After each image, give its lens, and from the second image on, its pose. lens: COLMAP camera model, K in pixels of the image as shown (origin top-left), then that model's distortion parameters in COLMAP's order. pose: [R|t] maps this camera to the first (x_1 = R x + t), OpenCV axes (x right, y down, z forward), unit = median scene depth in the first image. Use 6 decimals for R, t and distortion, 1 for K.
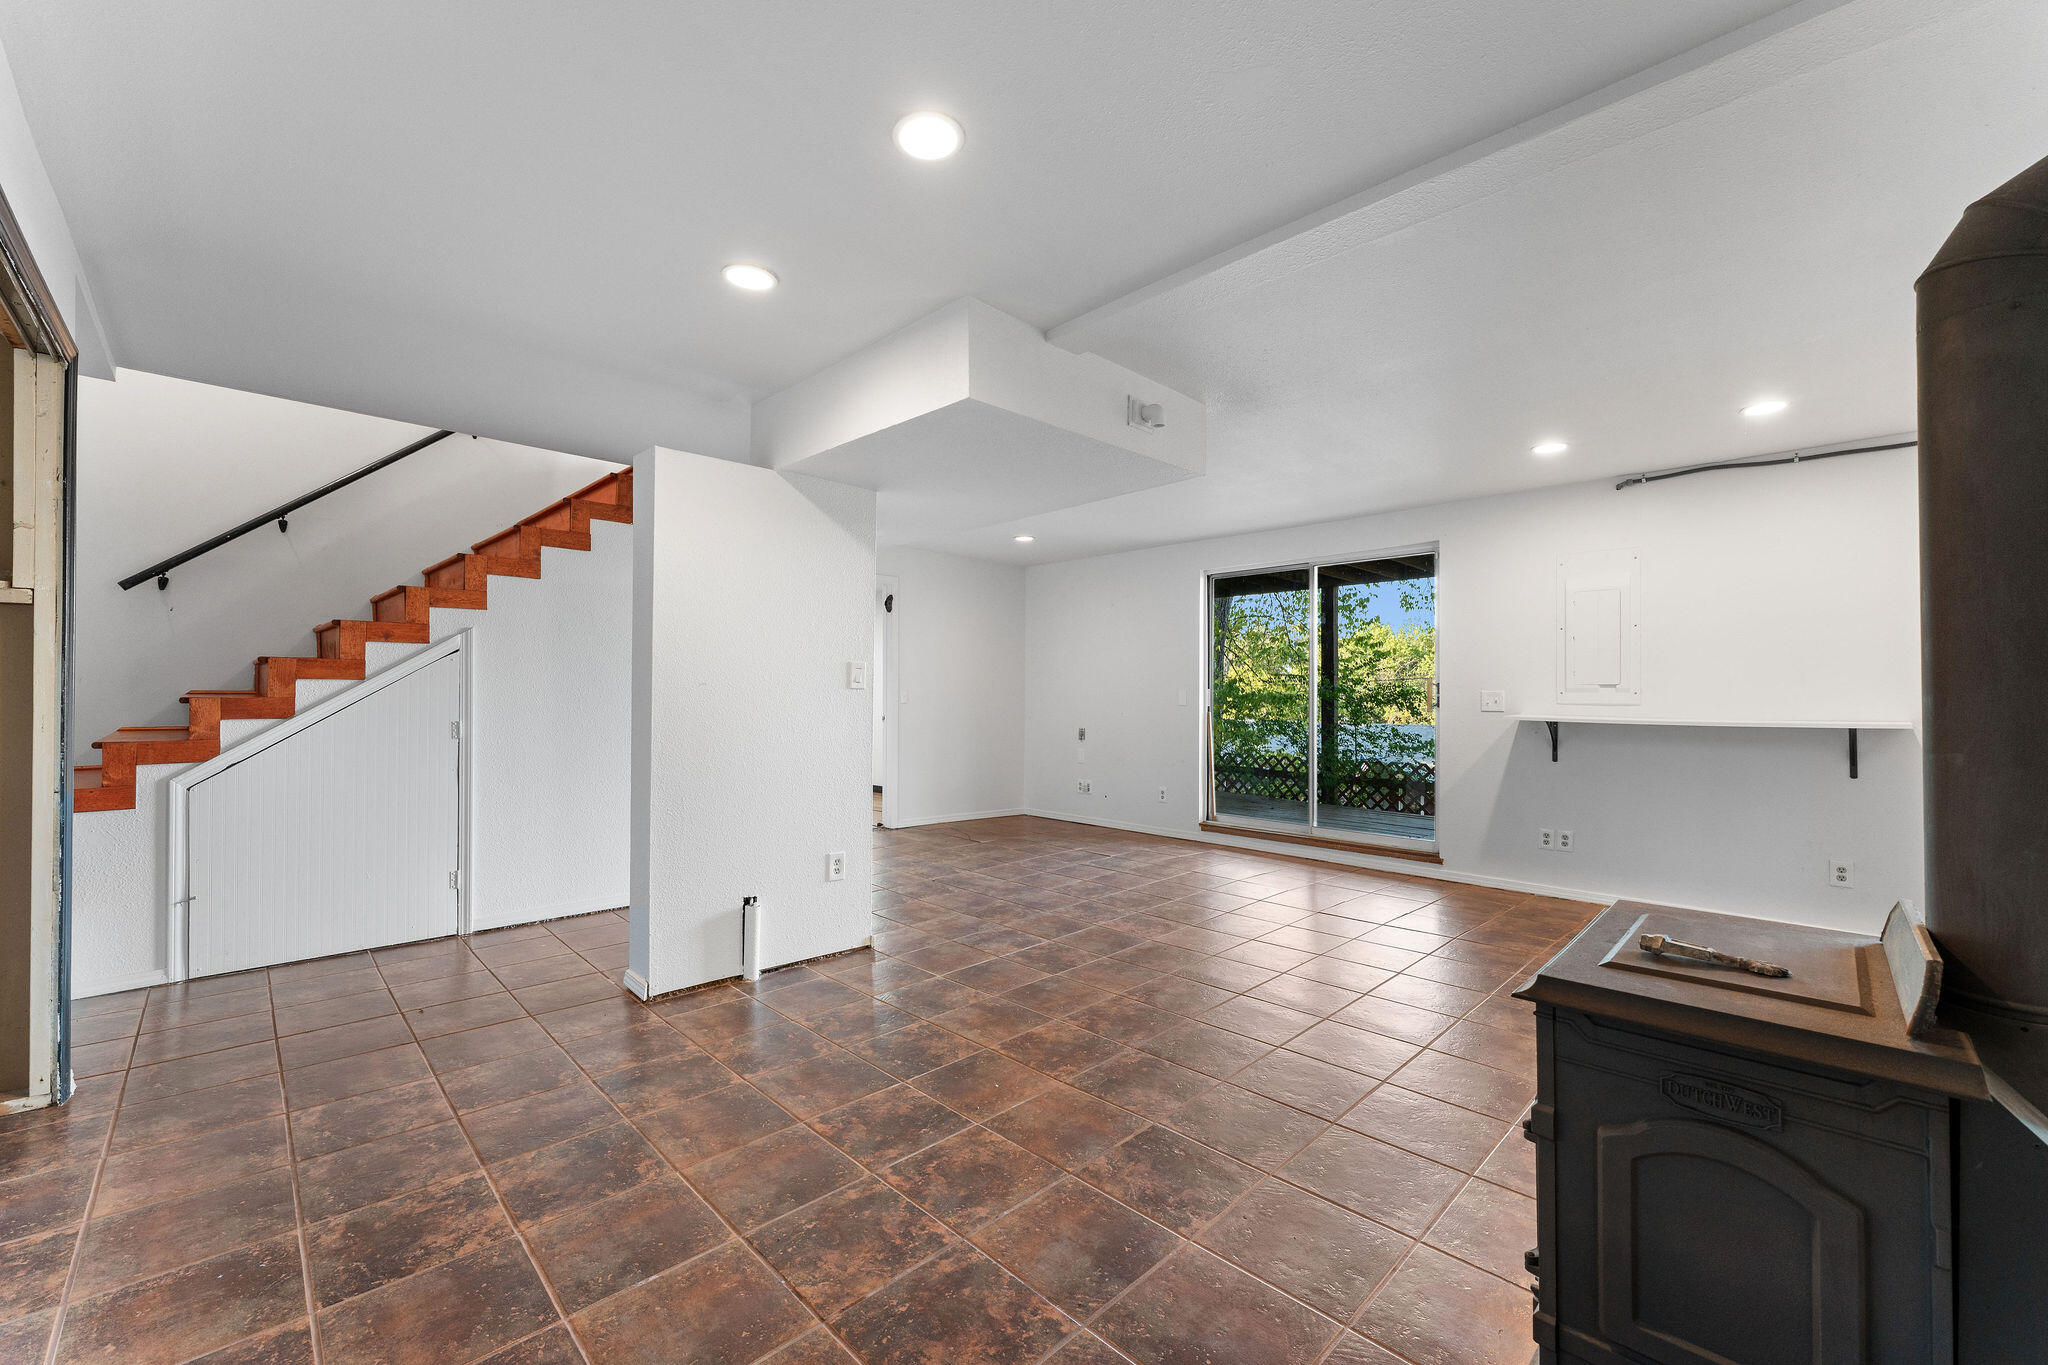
lens RADIAL K [[813.2, 0, 1017.5], [0, 813.2, 684.8], [0, 0, 1]] dist [0.000538, -0.000005]
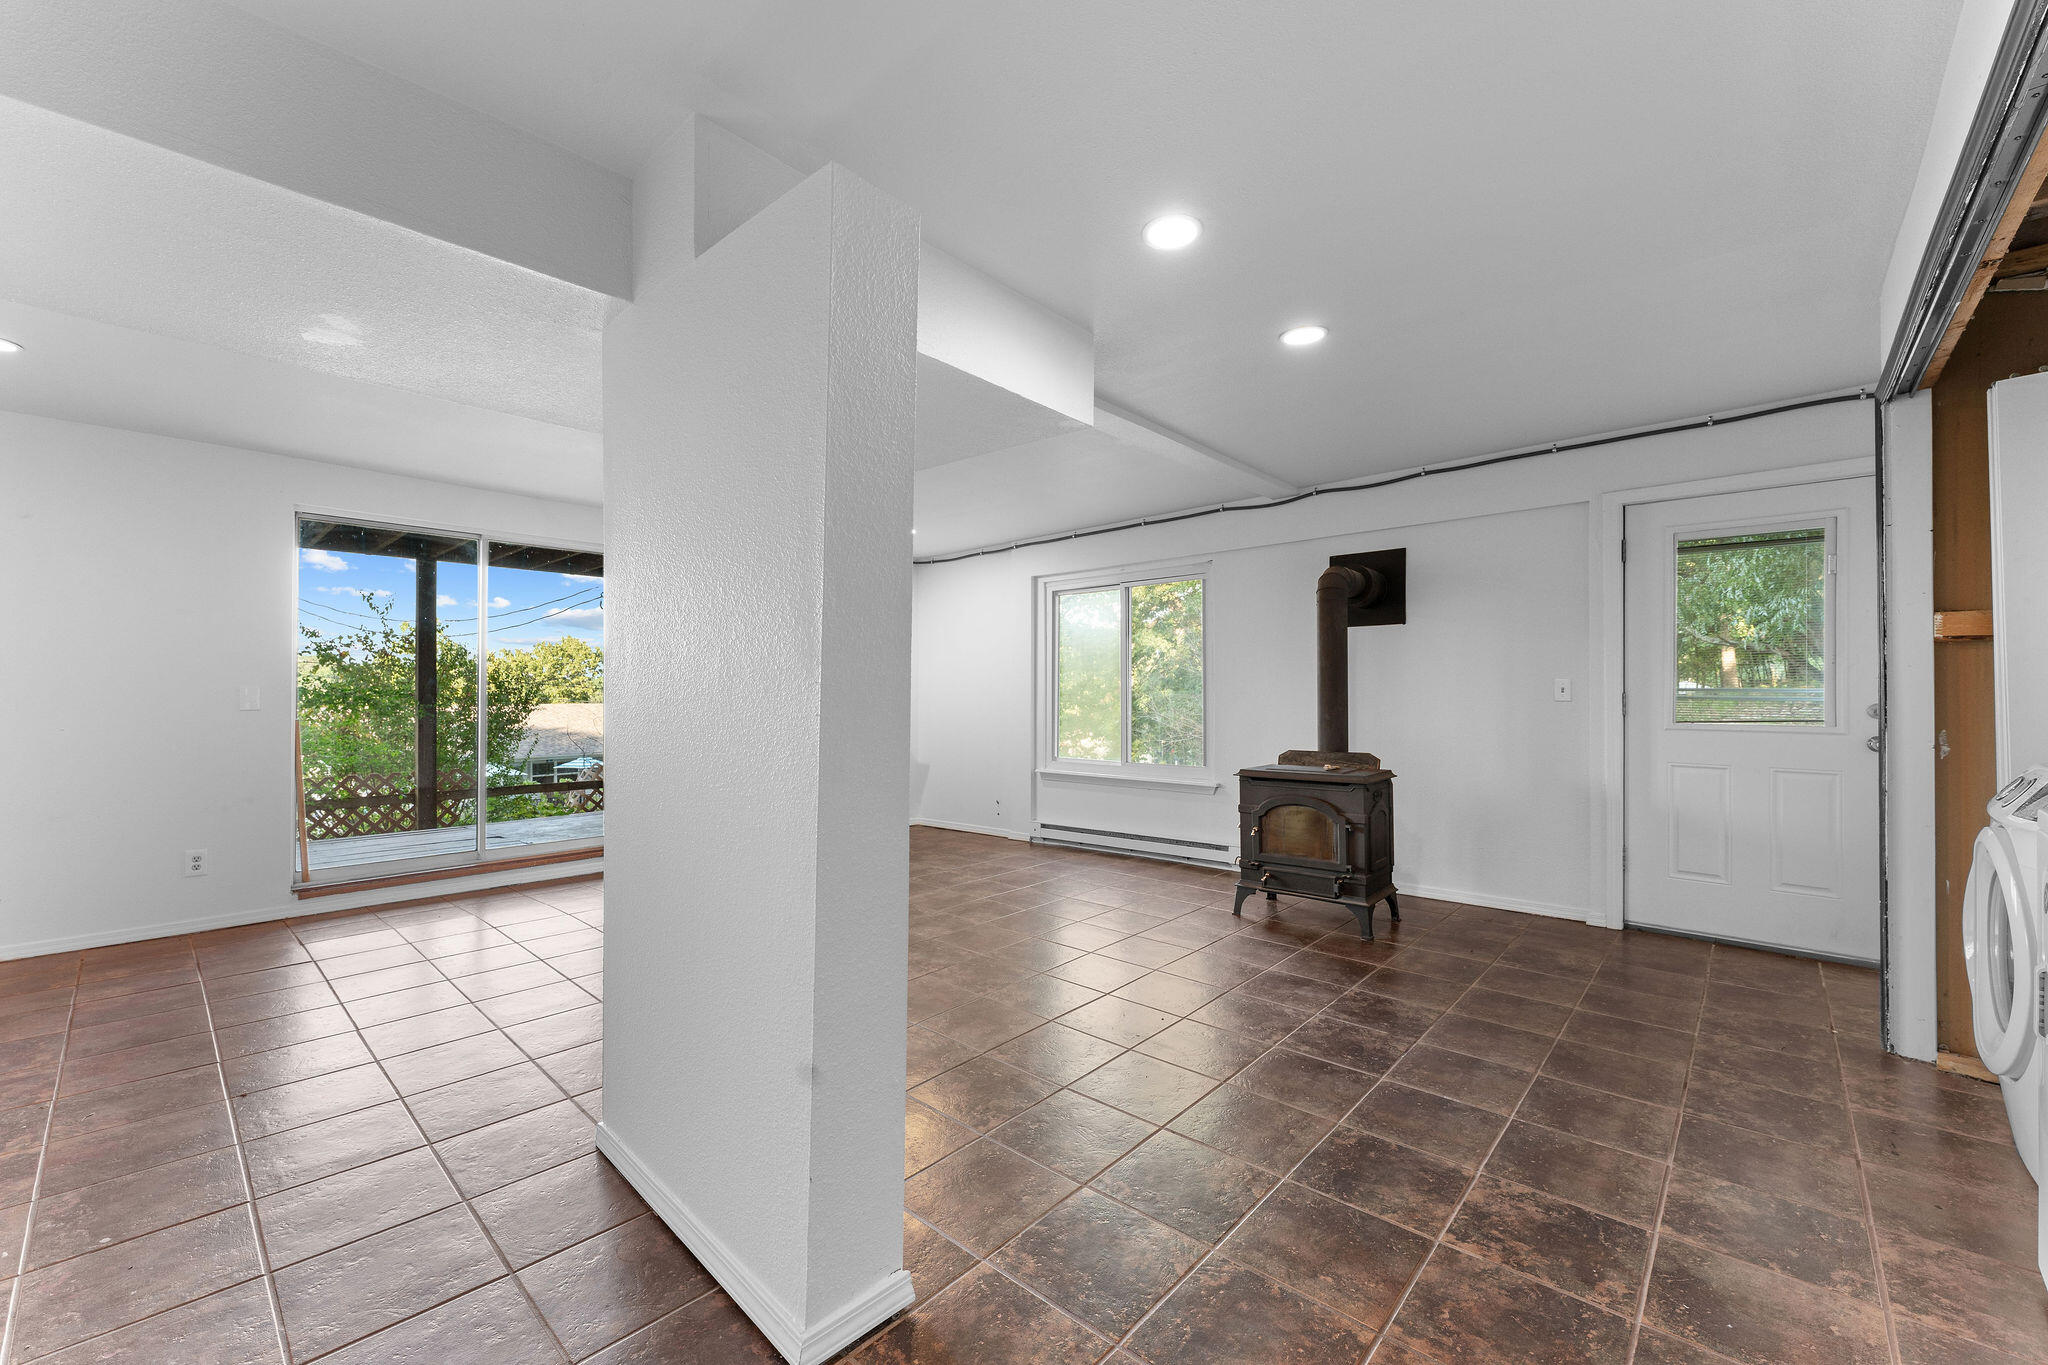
lens RADIAL K [[813.2, 0, 1016.5], [0, 813.2, 692.0], [0, 0, 1]] dist [0.000538, -0.000005]
pose [[-0.056550, 0.002337, 0.998397, -1.683868], [-0.012149, 0.999922, -0.003029, 0.026510], [-0.998326, -0.012301, -0.056517, 1.694219]]
